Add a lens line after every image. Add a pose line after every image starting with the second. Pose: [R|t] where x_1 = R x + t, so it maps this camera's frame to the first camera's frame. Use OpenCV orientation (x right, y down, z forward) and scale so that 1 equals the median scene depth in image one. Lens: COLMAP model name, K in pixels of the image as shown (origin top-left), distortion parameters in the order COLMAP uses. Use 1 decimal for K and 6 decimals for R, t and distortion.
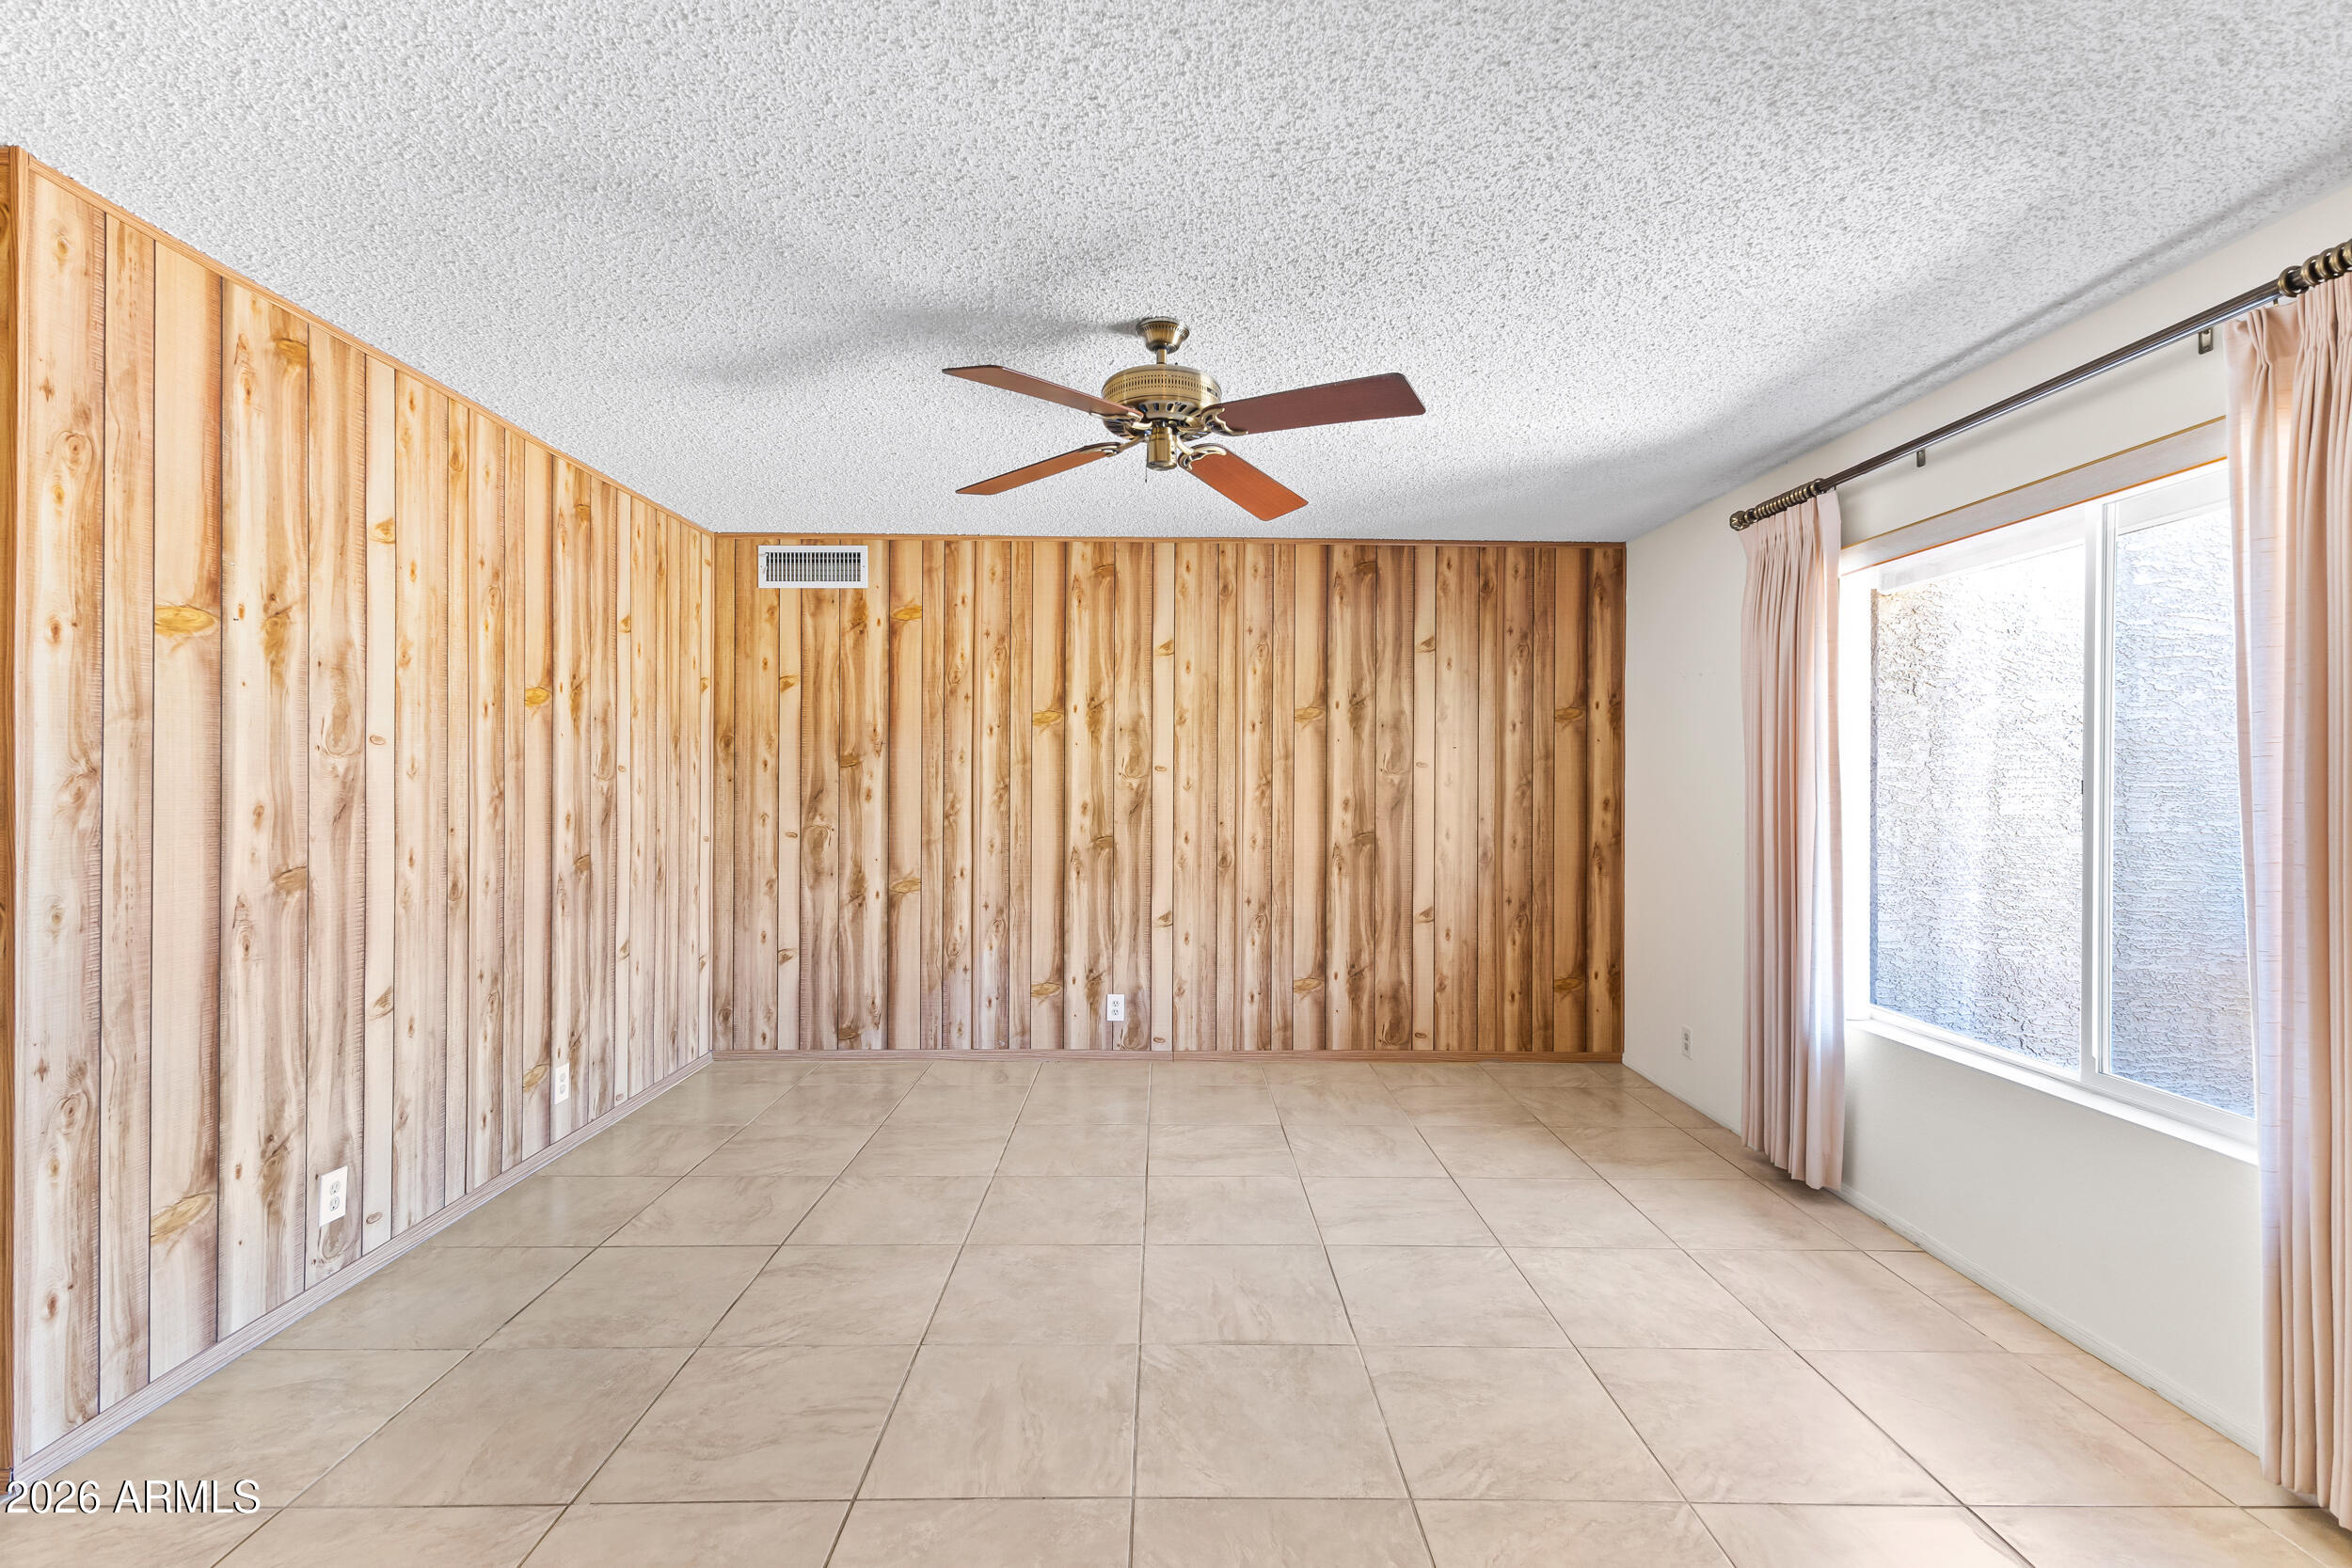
lens RADIAL K [[1019.7, 0, 1173.7], [0, 1019.7, 777.8], [0, 0, 1]] dist [0.008966, -0.000817]
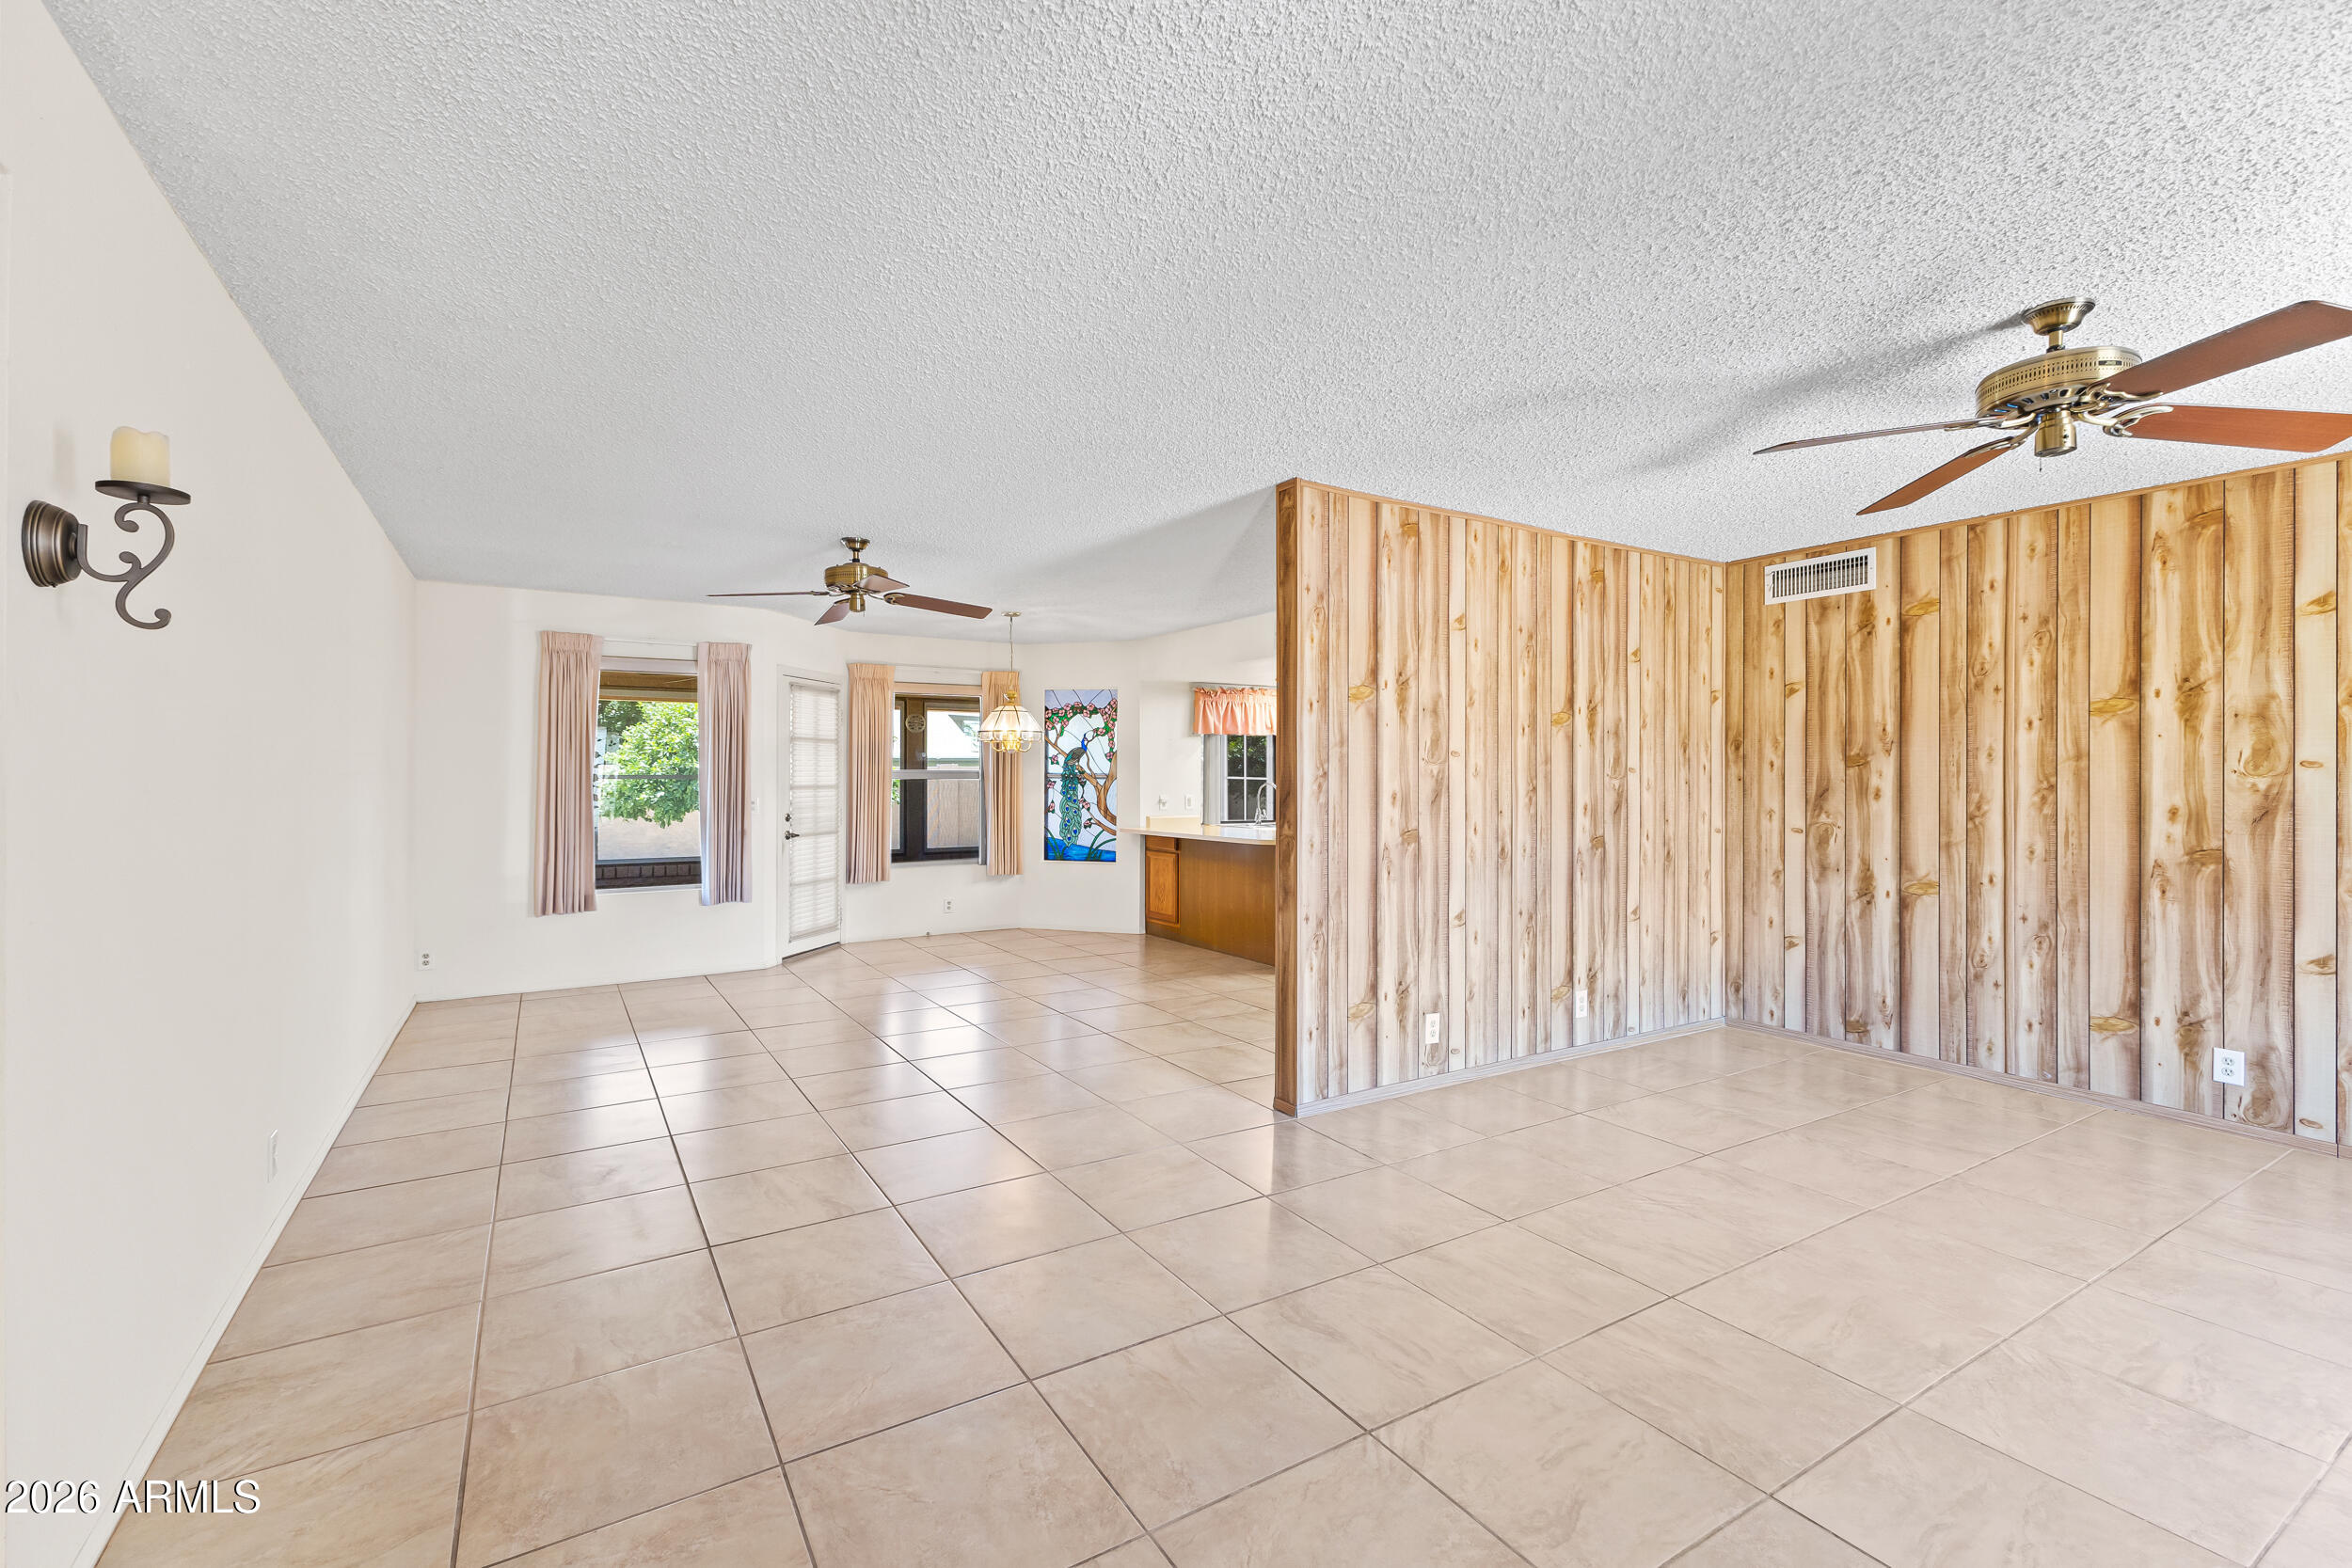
lens RADIAL K [[1015.8, 0, 1175.0], [0, 1015.8, 775.0], [0, 0, 1]] dist [0.010269, 0.000202]
pose [[0.515529, -0.004169, -0.856862, 0.206694], [0.000939, 0.999990, -0.004300, 0.001639], [0.856872, 0.001413, 0.515528, -0.112483]]
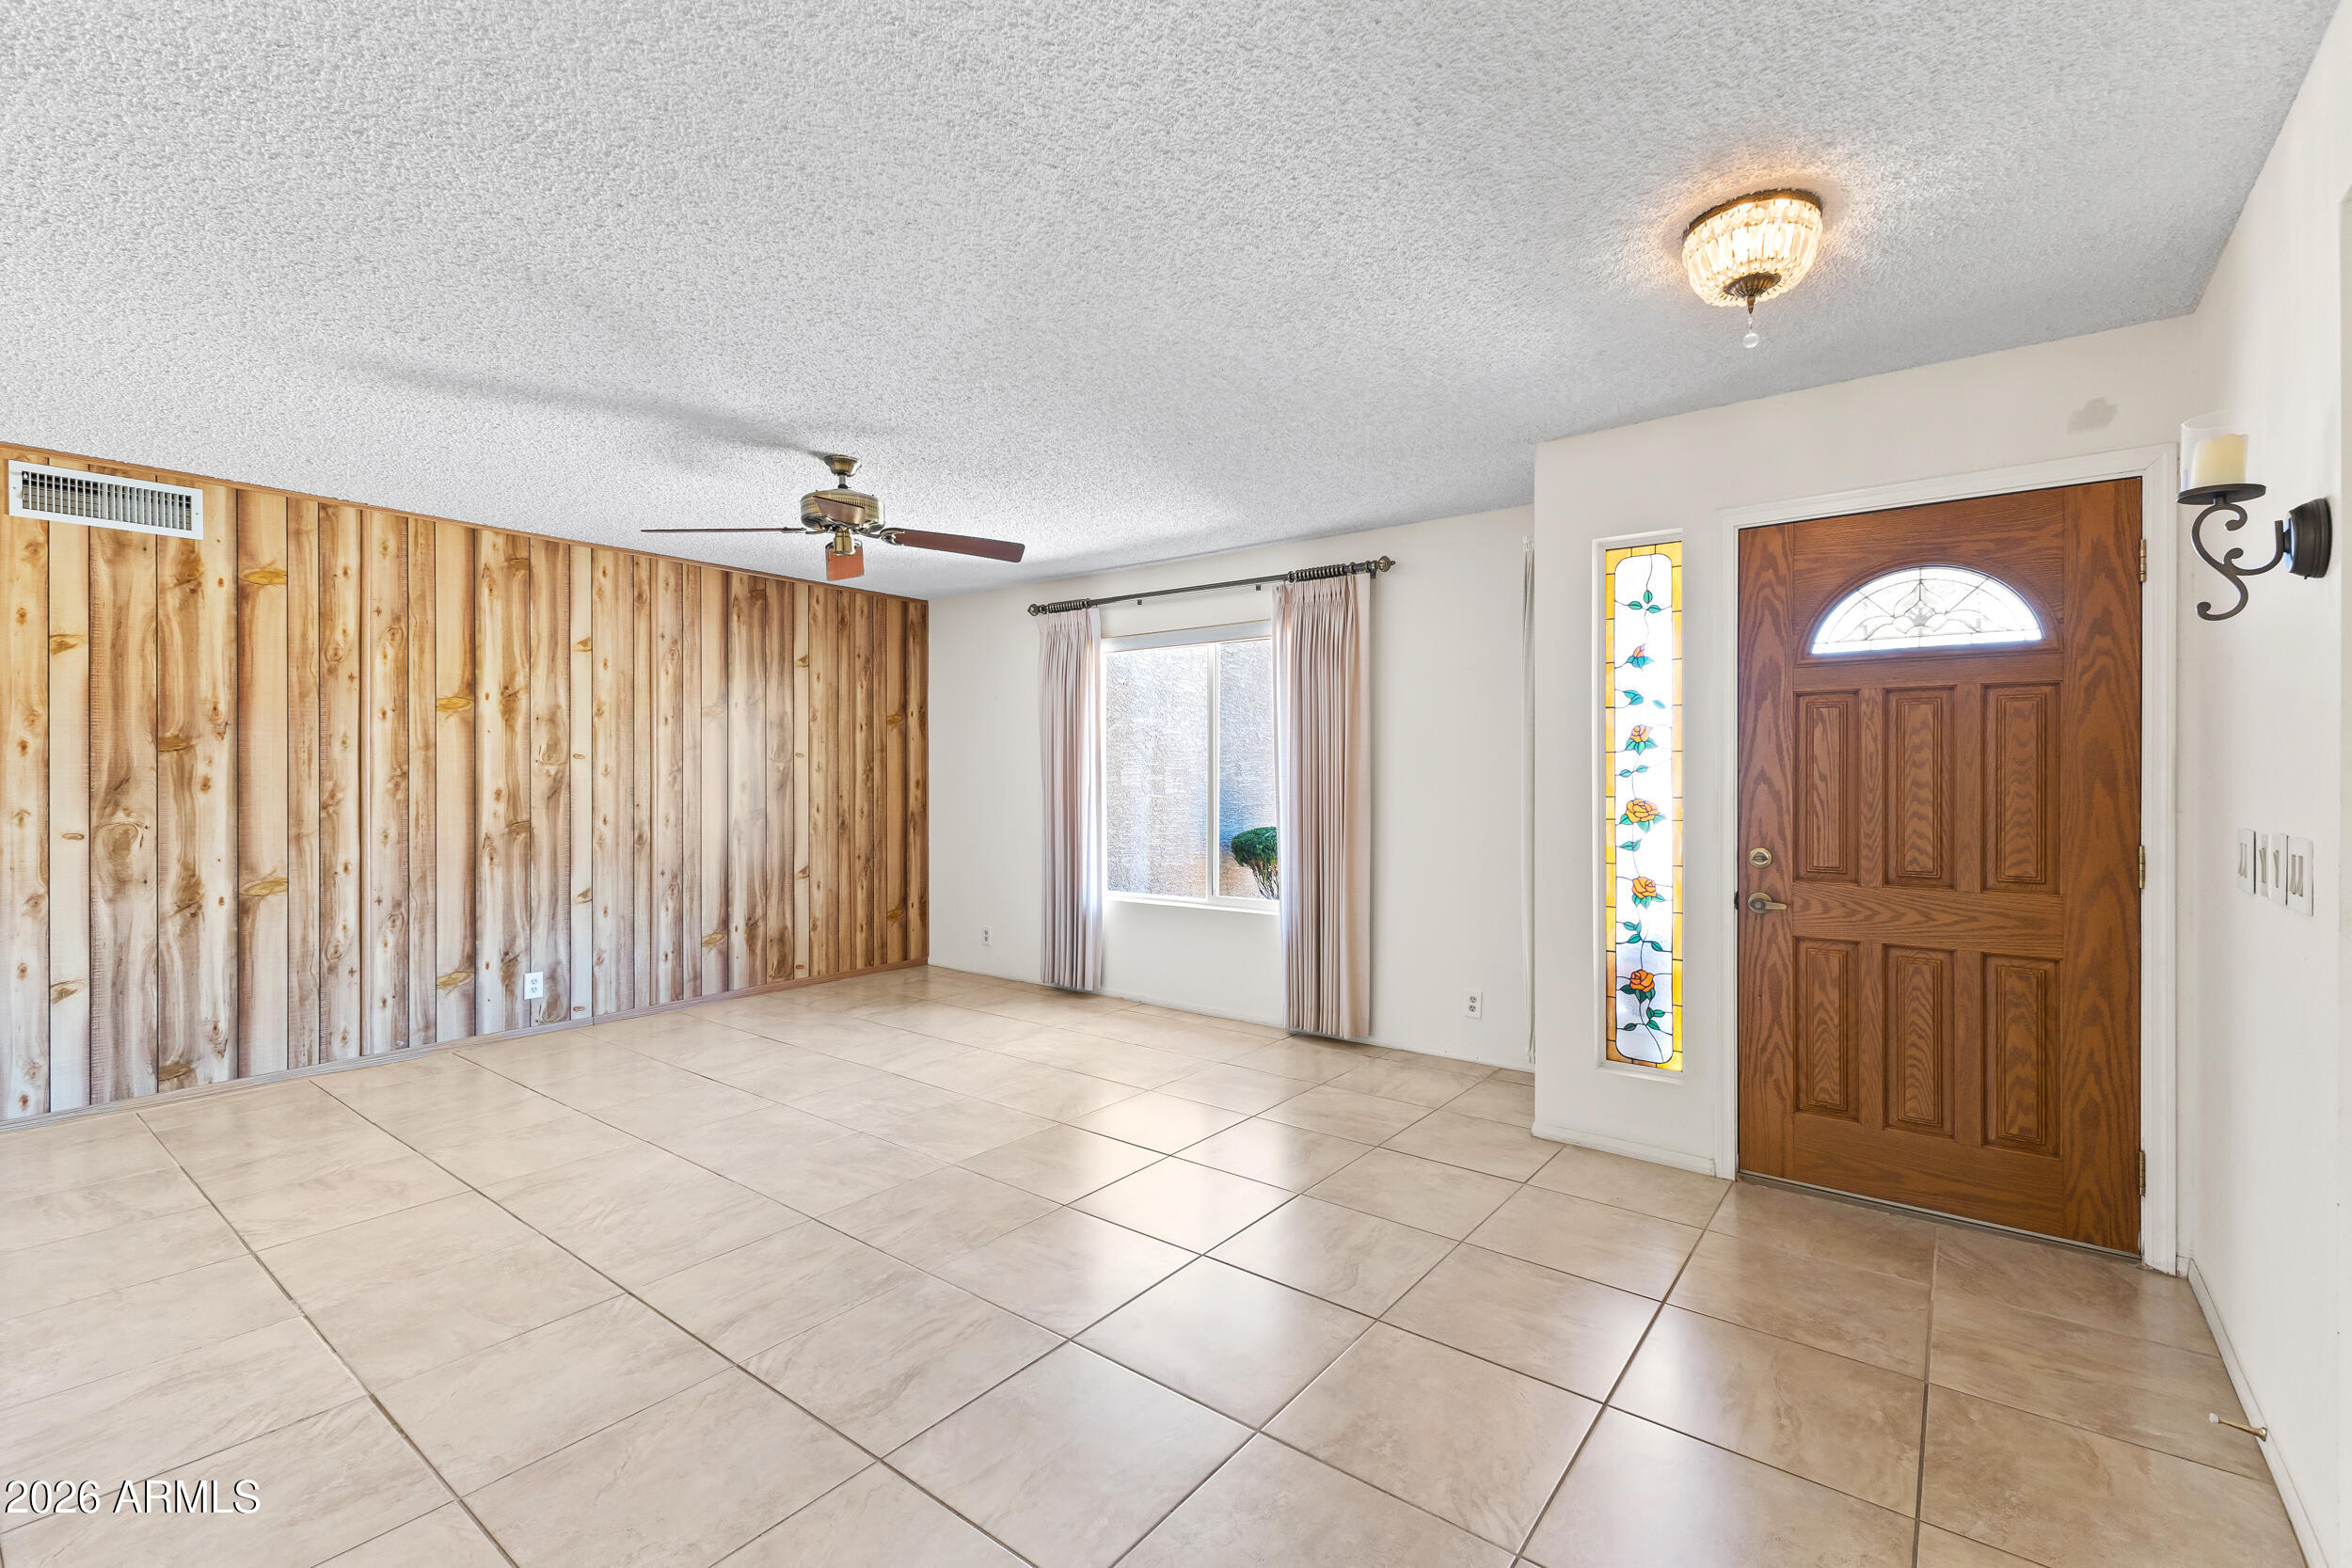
lens RADIAL K [[1015.8, 0, 1175.0], [0, 1015.8, 775.0], [0, 0, 1]] dist [0.010269, 0.000202]
pose [[0.623639, -0.006342, 0.781686, -0.463978], [0.001500, 0.999975, 0.006916, 0.004225], [-0.781711, -0.003141, 0.623633, -0.161642]]
